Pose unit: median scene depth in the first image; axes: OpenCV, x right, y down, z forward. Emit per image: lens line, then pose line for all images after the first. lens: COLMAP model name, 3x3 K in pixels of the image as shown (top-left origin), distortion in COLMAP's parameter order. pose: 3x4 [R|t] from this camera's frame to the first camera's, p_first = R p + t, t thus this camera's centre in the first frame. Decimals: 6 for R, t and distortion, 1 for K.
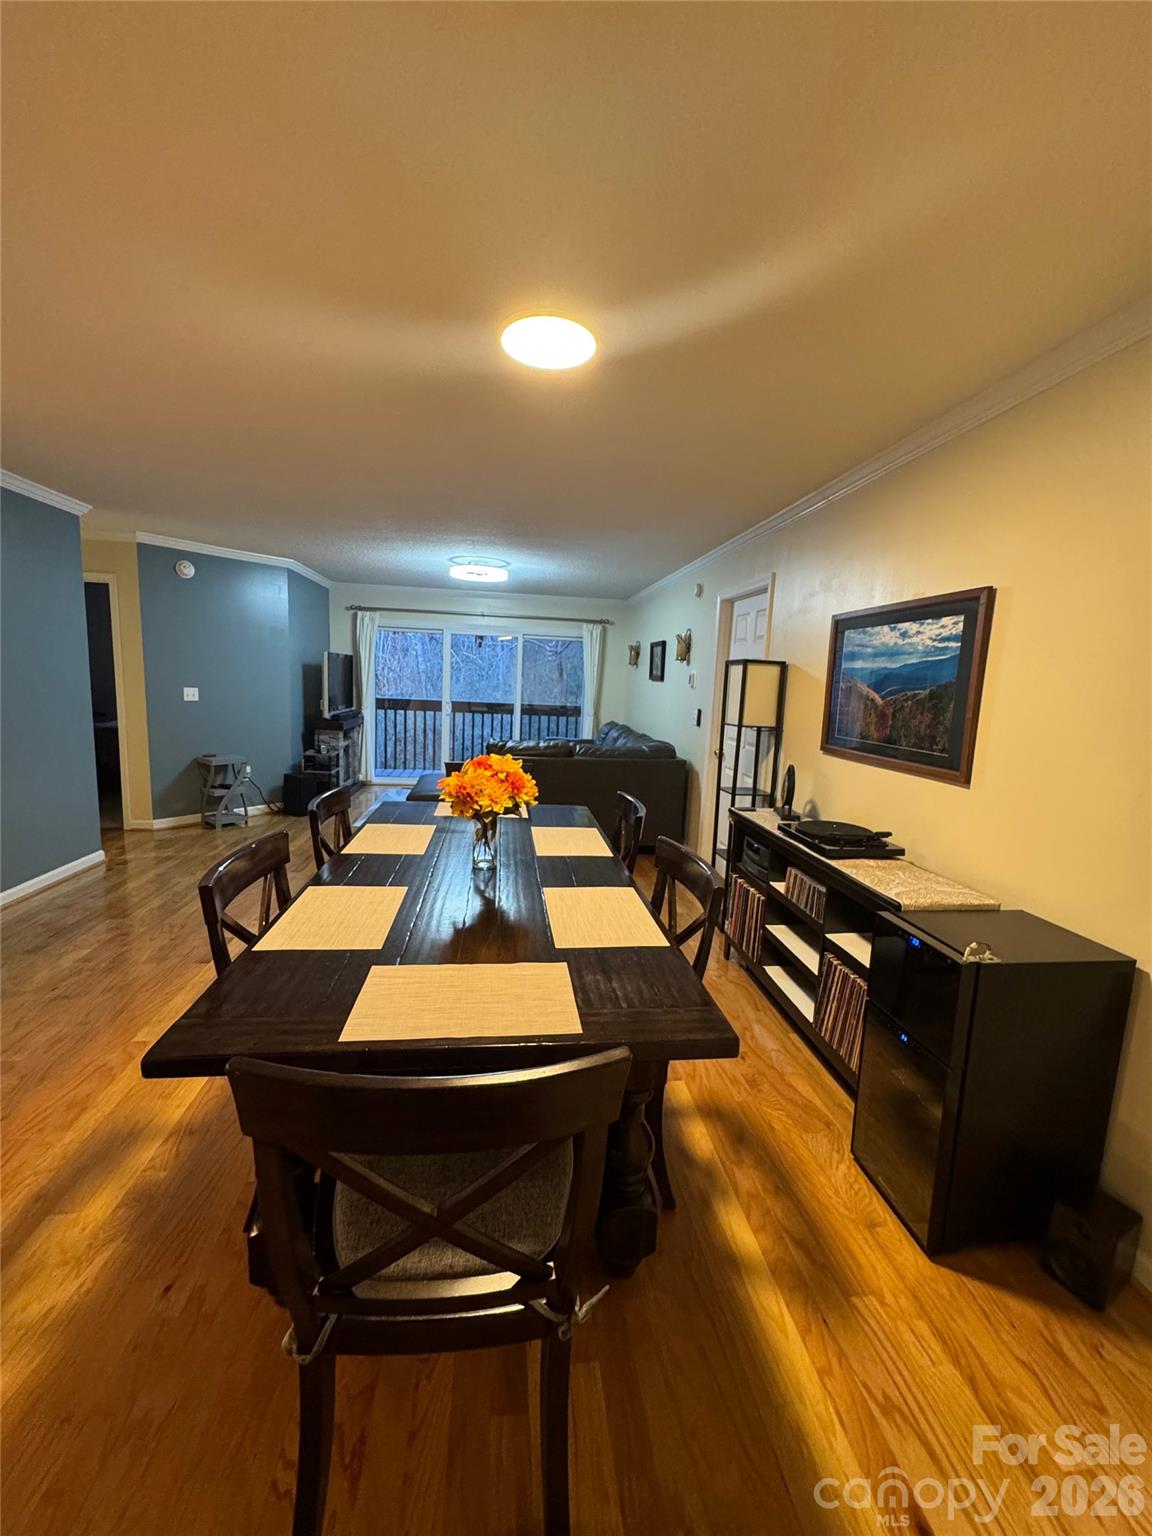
lens RADIAL K [[626.2, 0, 576.0], [0, 626.2, 768.0], [0, 0, 1]] dist [0.001367, 0.000157]
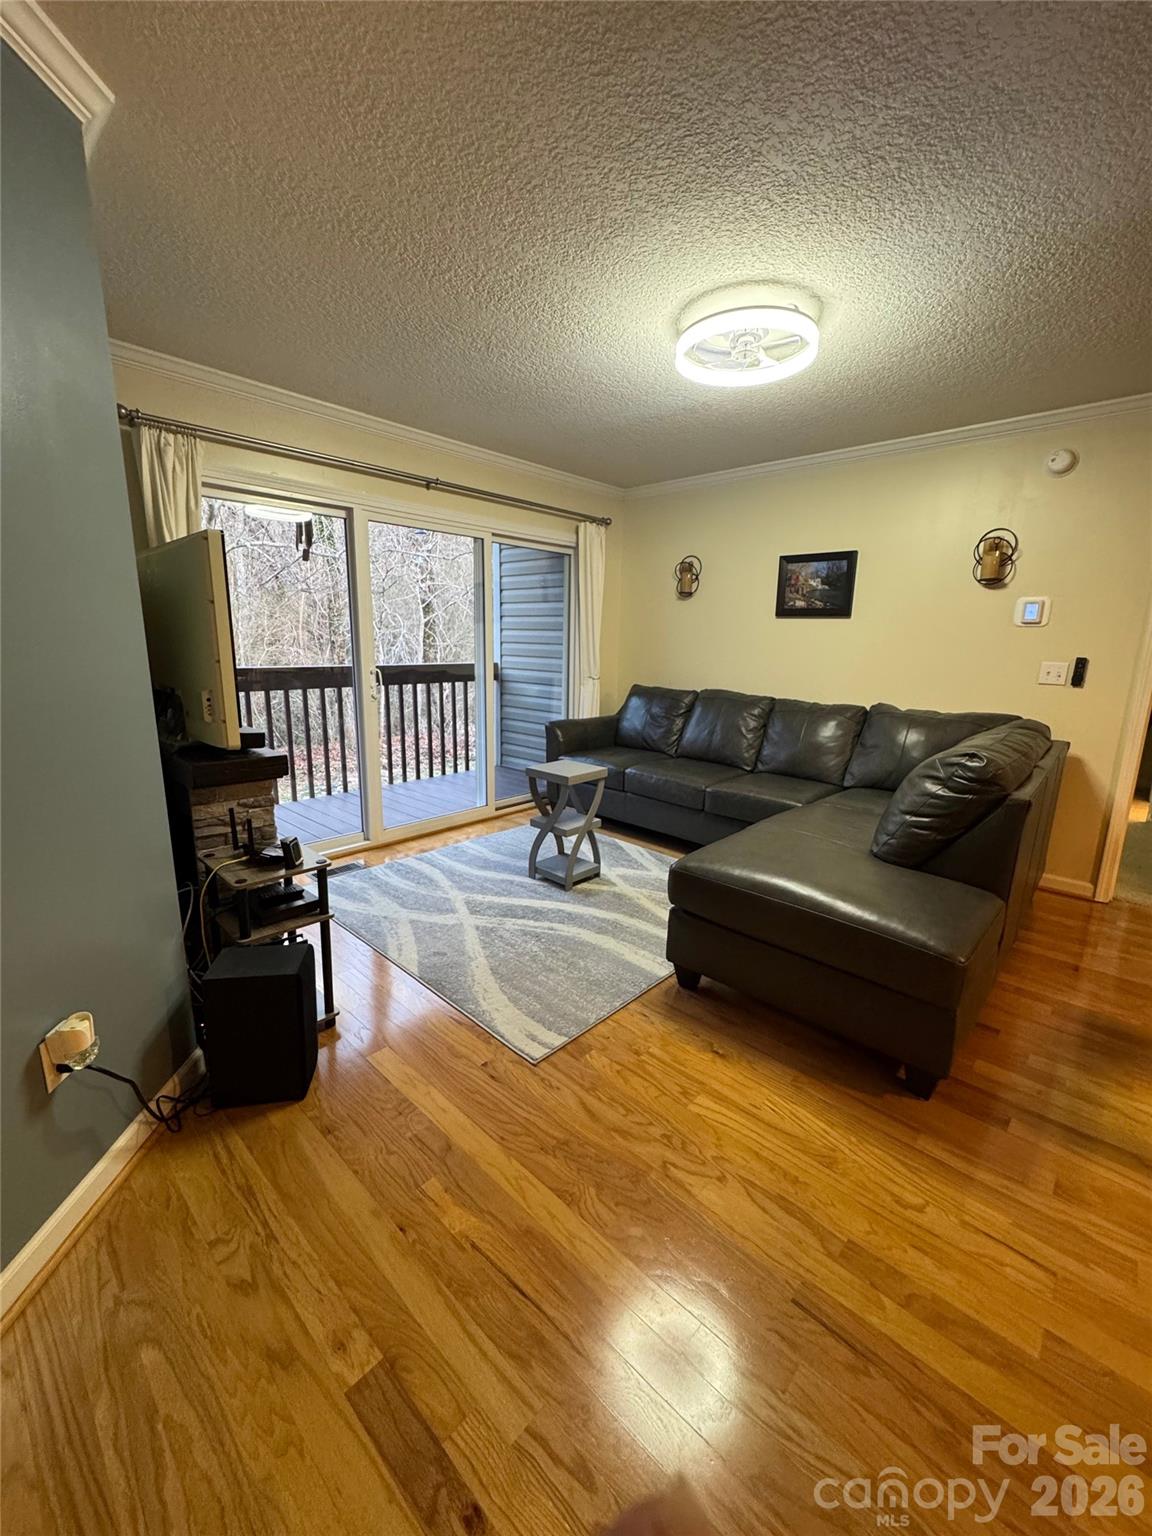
lens RADIAL K [[616.9, 0, 576.0], [0, 616.9, 768.0], [0, 0, 1]] dist [-0.001140, 0.000013]
pose [[0.764977, -0.161443, 0.623495, -0.563891], [0.105430, 0.986404, 0.126058, -0.110627], [-0.635369, -0.030696, 0.771598, 0.794737]]
